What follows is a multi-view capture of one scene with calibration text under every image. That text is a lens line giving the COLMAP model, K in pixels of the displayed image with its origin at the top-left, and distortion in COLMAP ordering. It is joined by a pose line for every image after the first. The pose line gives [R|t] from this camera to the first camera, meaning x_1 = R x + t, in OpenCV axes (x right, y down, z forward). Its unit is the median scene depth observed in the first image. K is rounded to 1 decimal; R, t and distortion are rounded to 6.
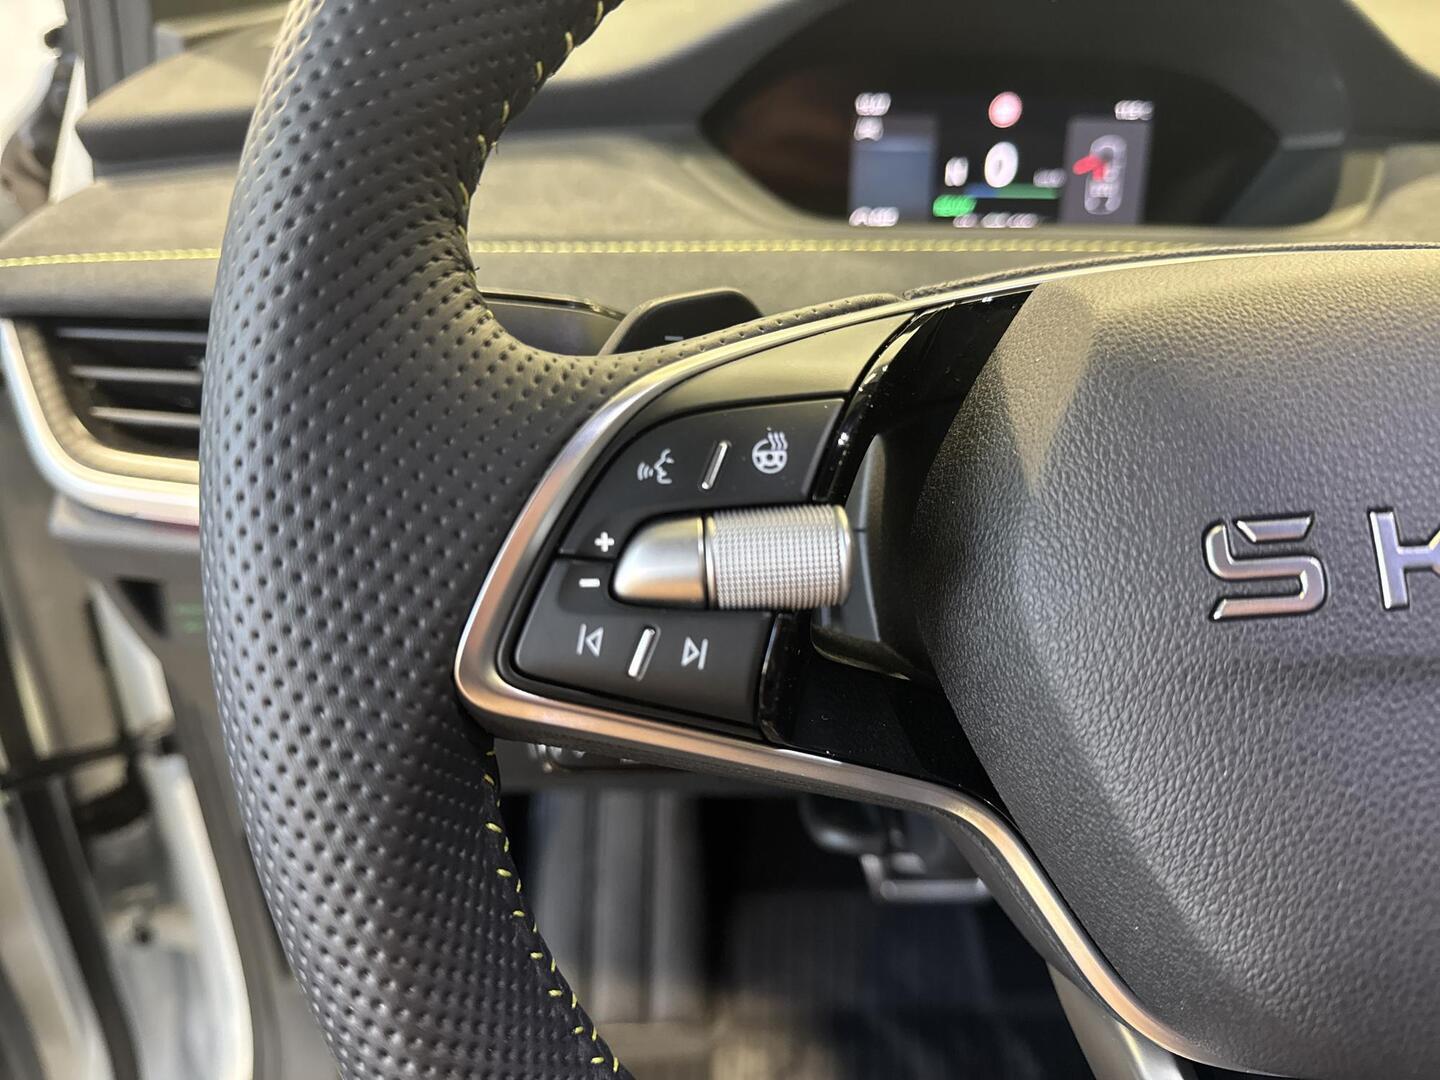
lens RADIAL K [[1021.5, 0, 709.3], [0, 1021.5, 535.2], [0, 0, 1]] dist [-0.002189, -0.028408]
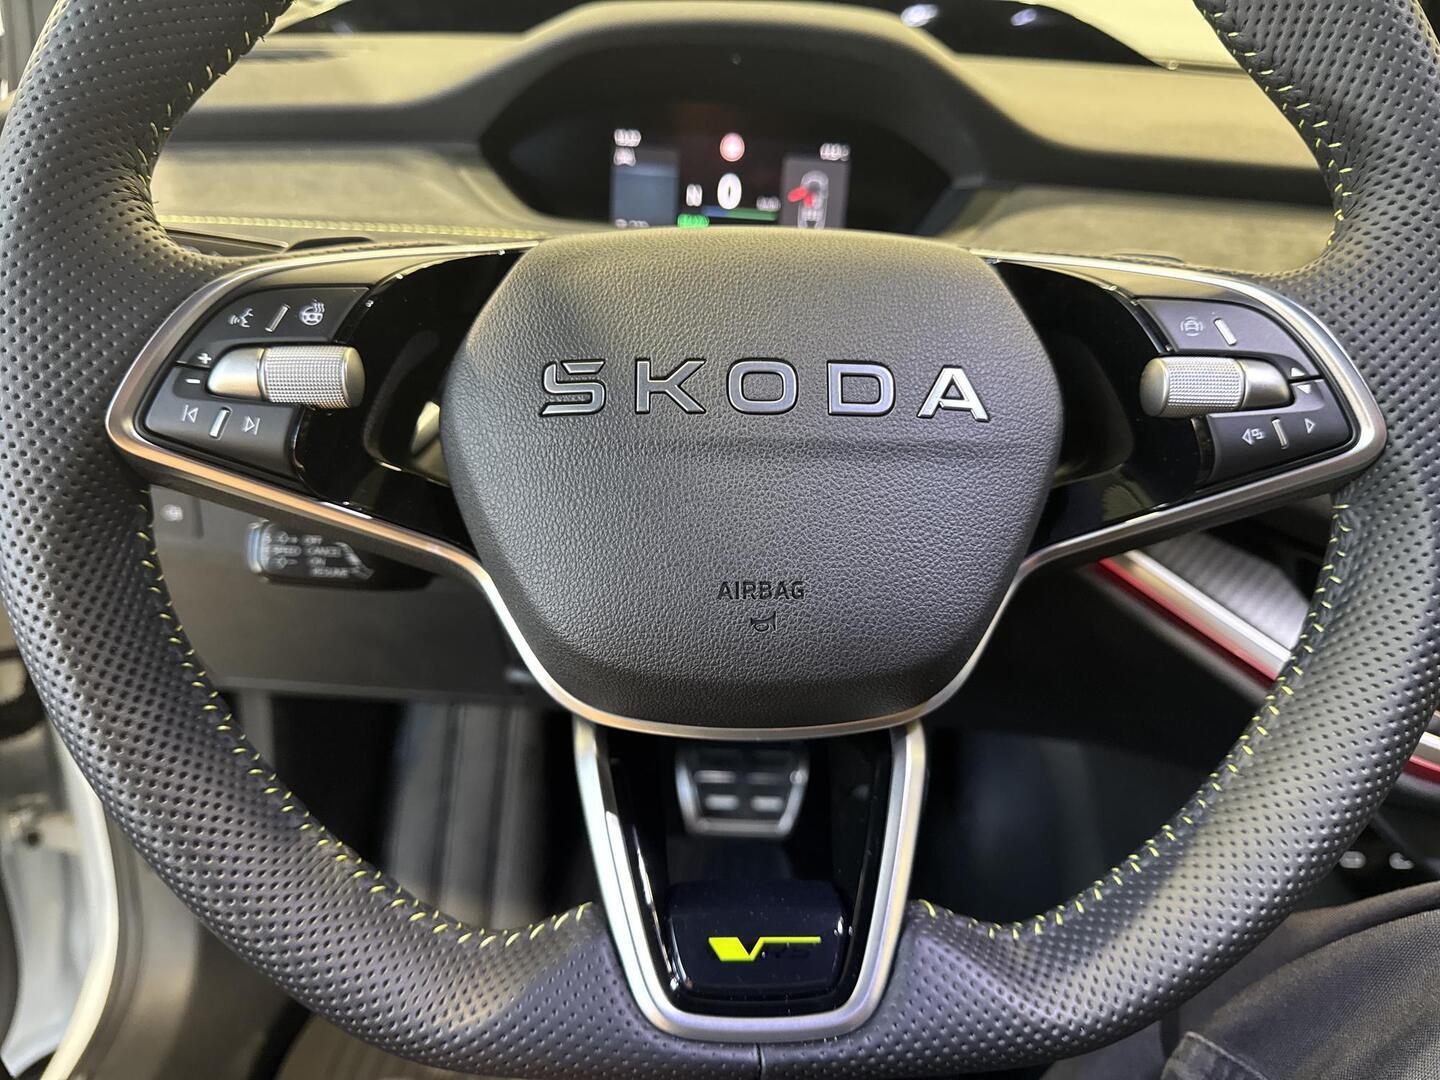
lens RADIAL K [[1021.5, 0, 726.3], [0, 1021.5, 548.1], [0, 0, 1]] dist [-0.002189, -0.028408]
pose [[0.998248, 0.049020, 0.033144, 0.698083], [-0.048055, 0.998415, -0.029311, 0.318775], [-0.034528, 0.027667, 0.999021, -0.694809]]
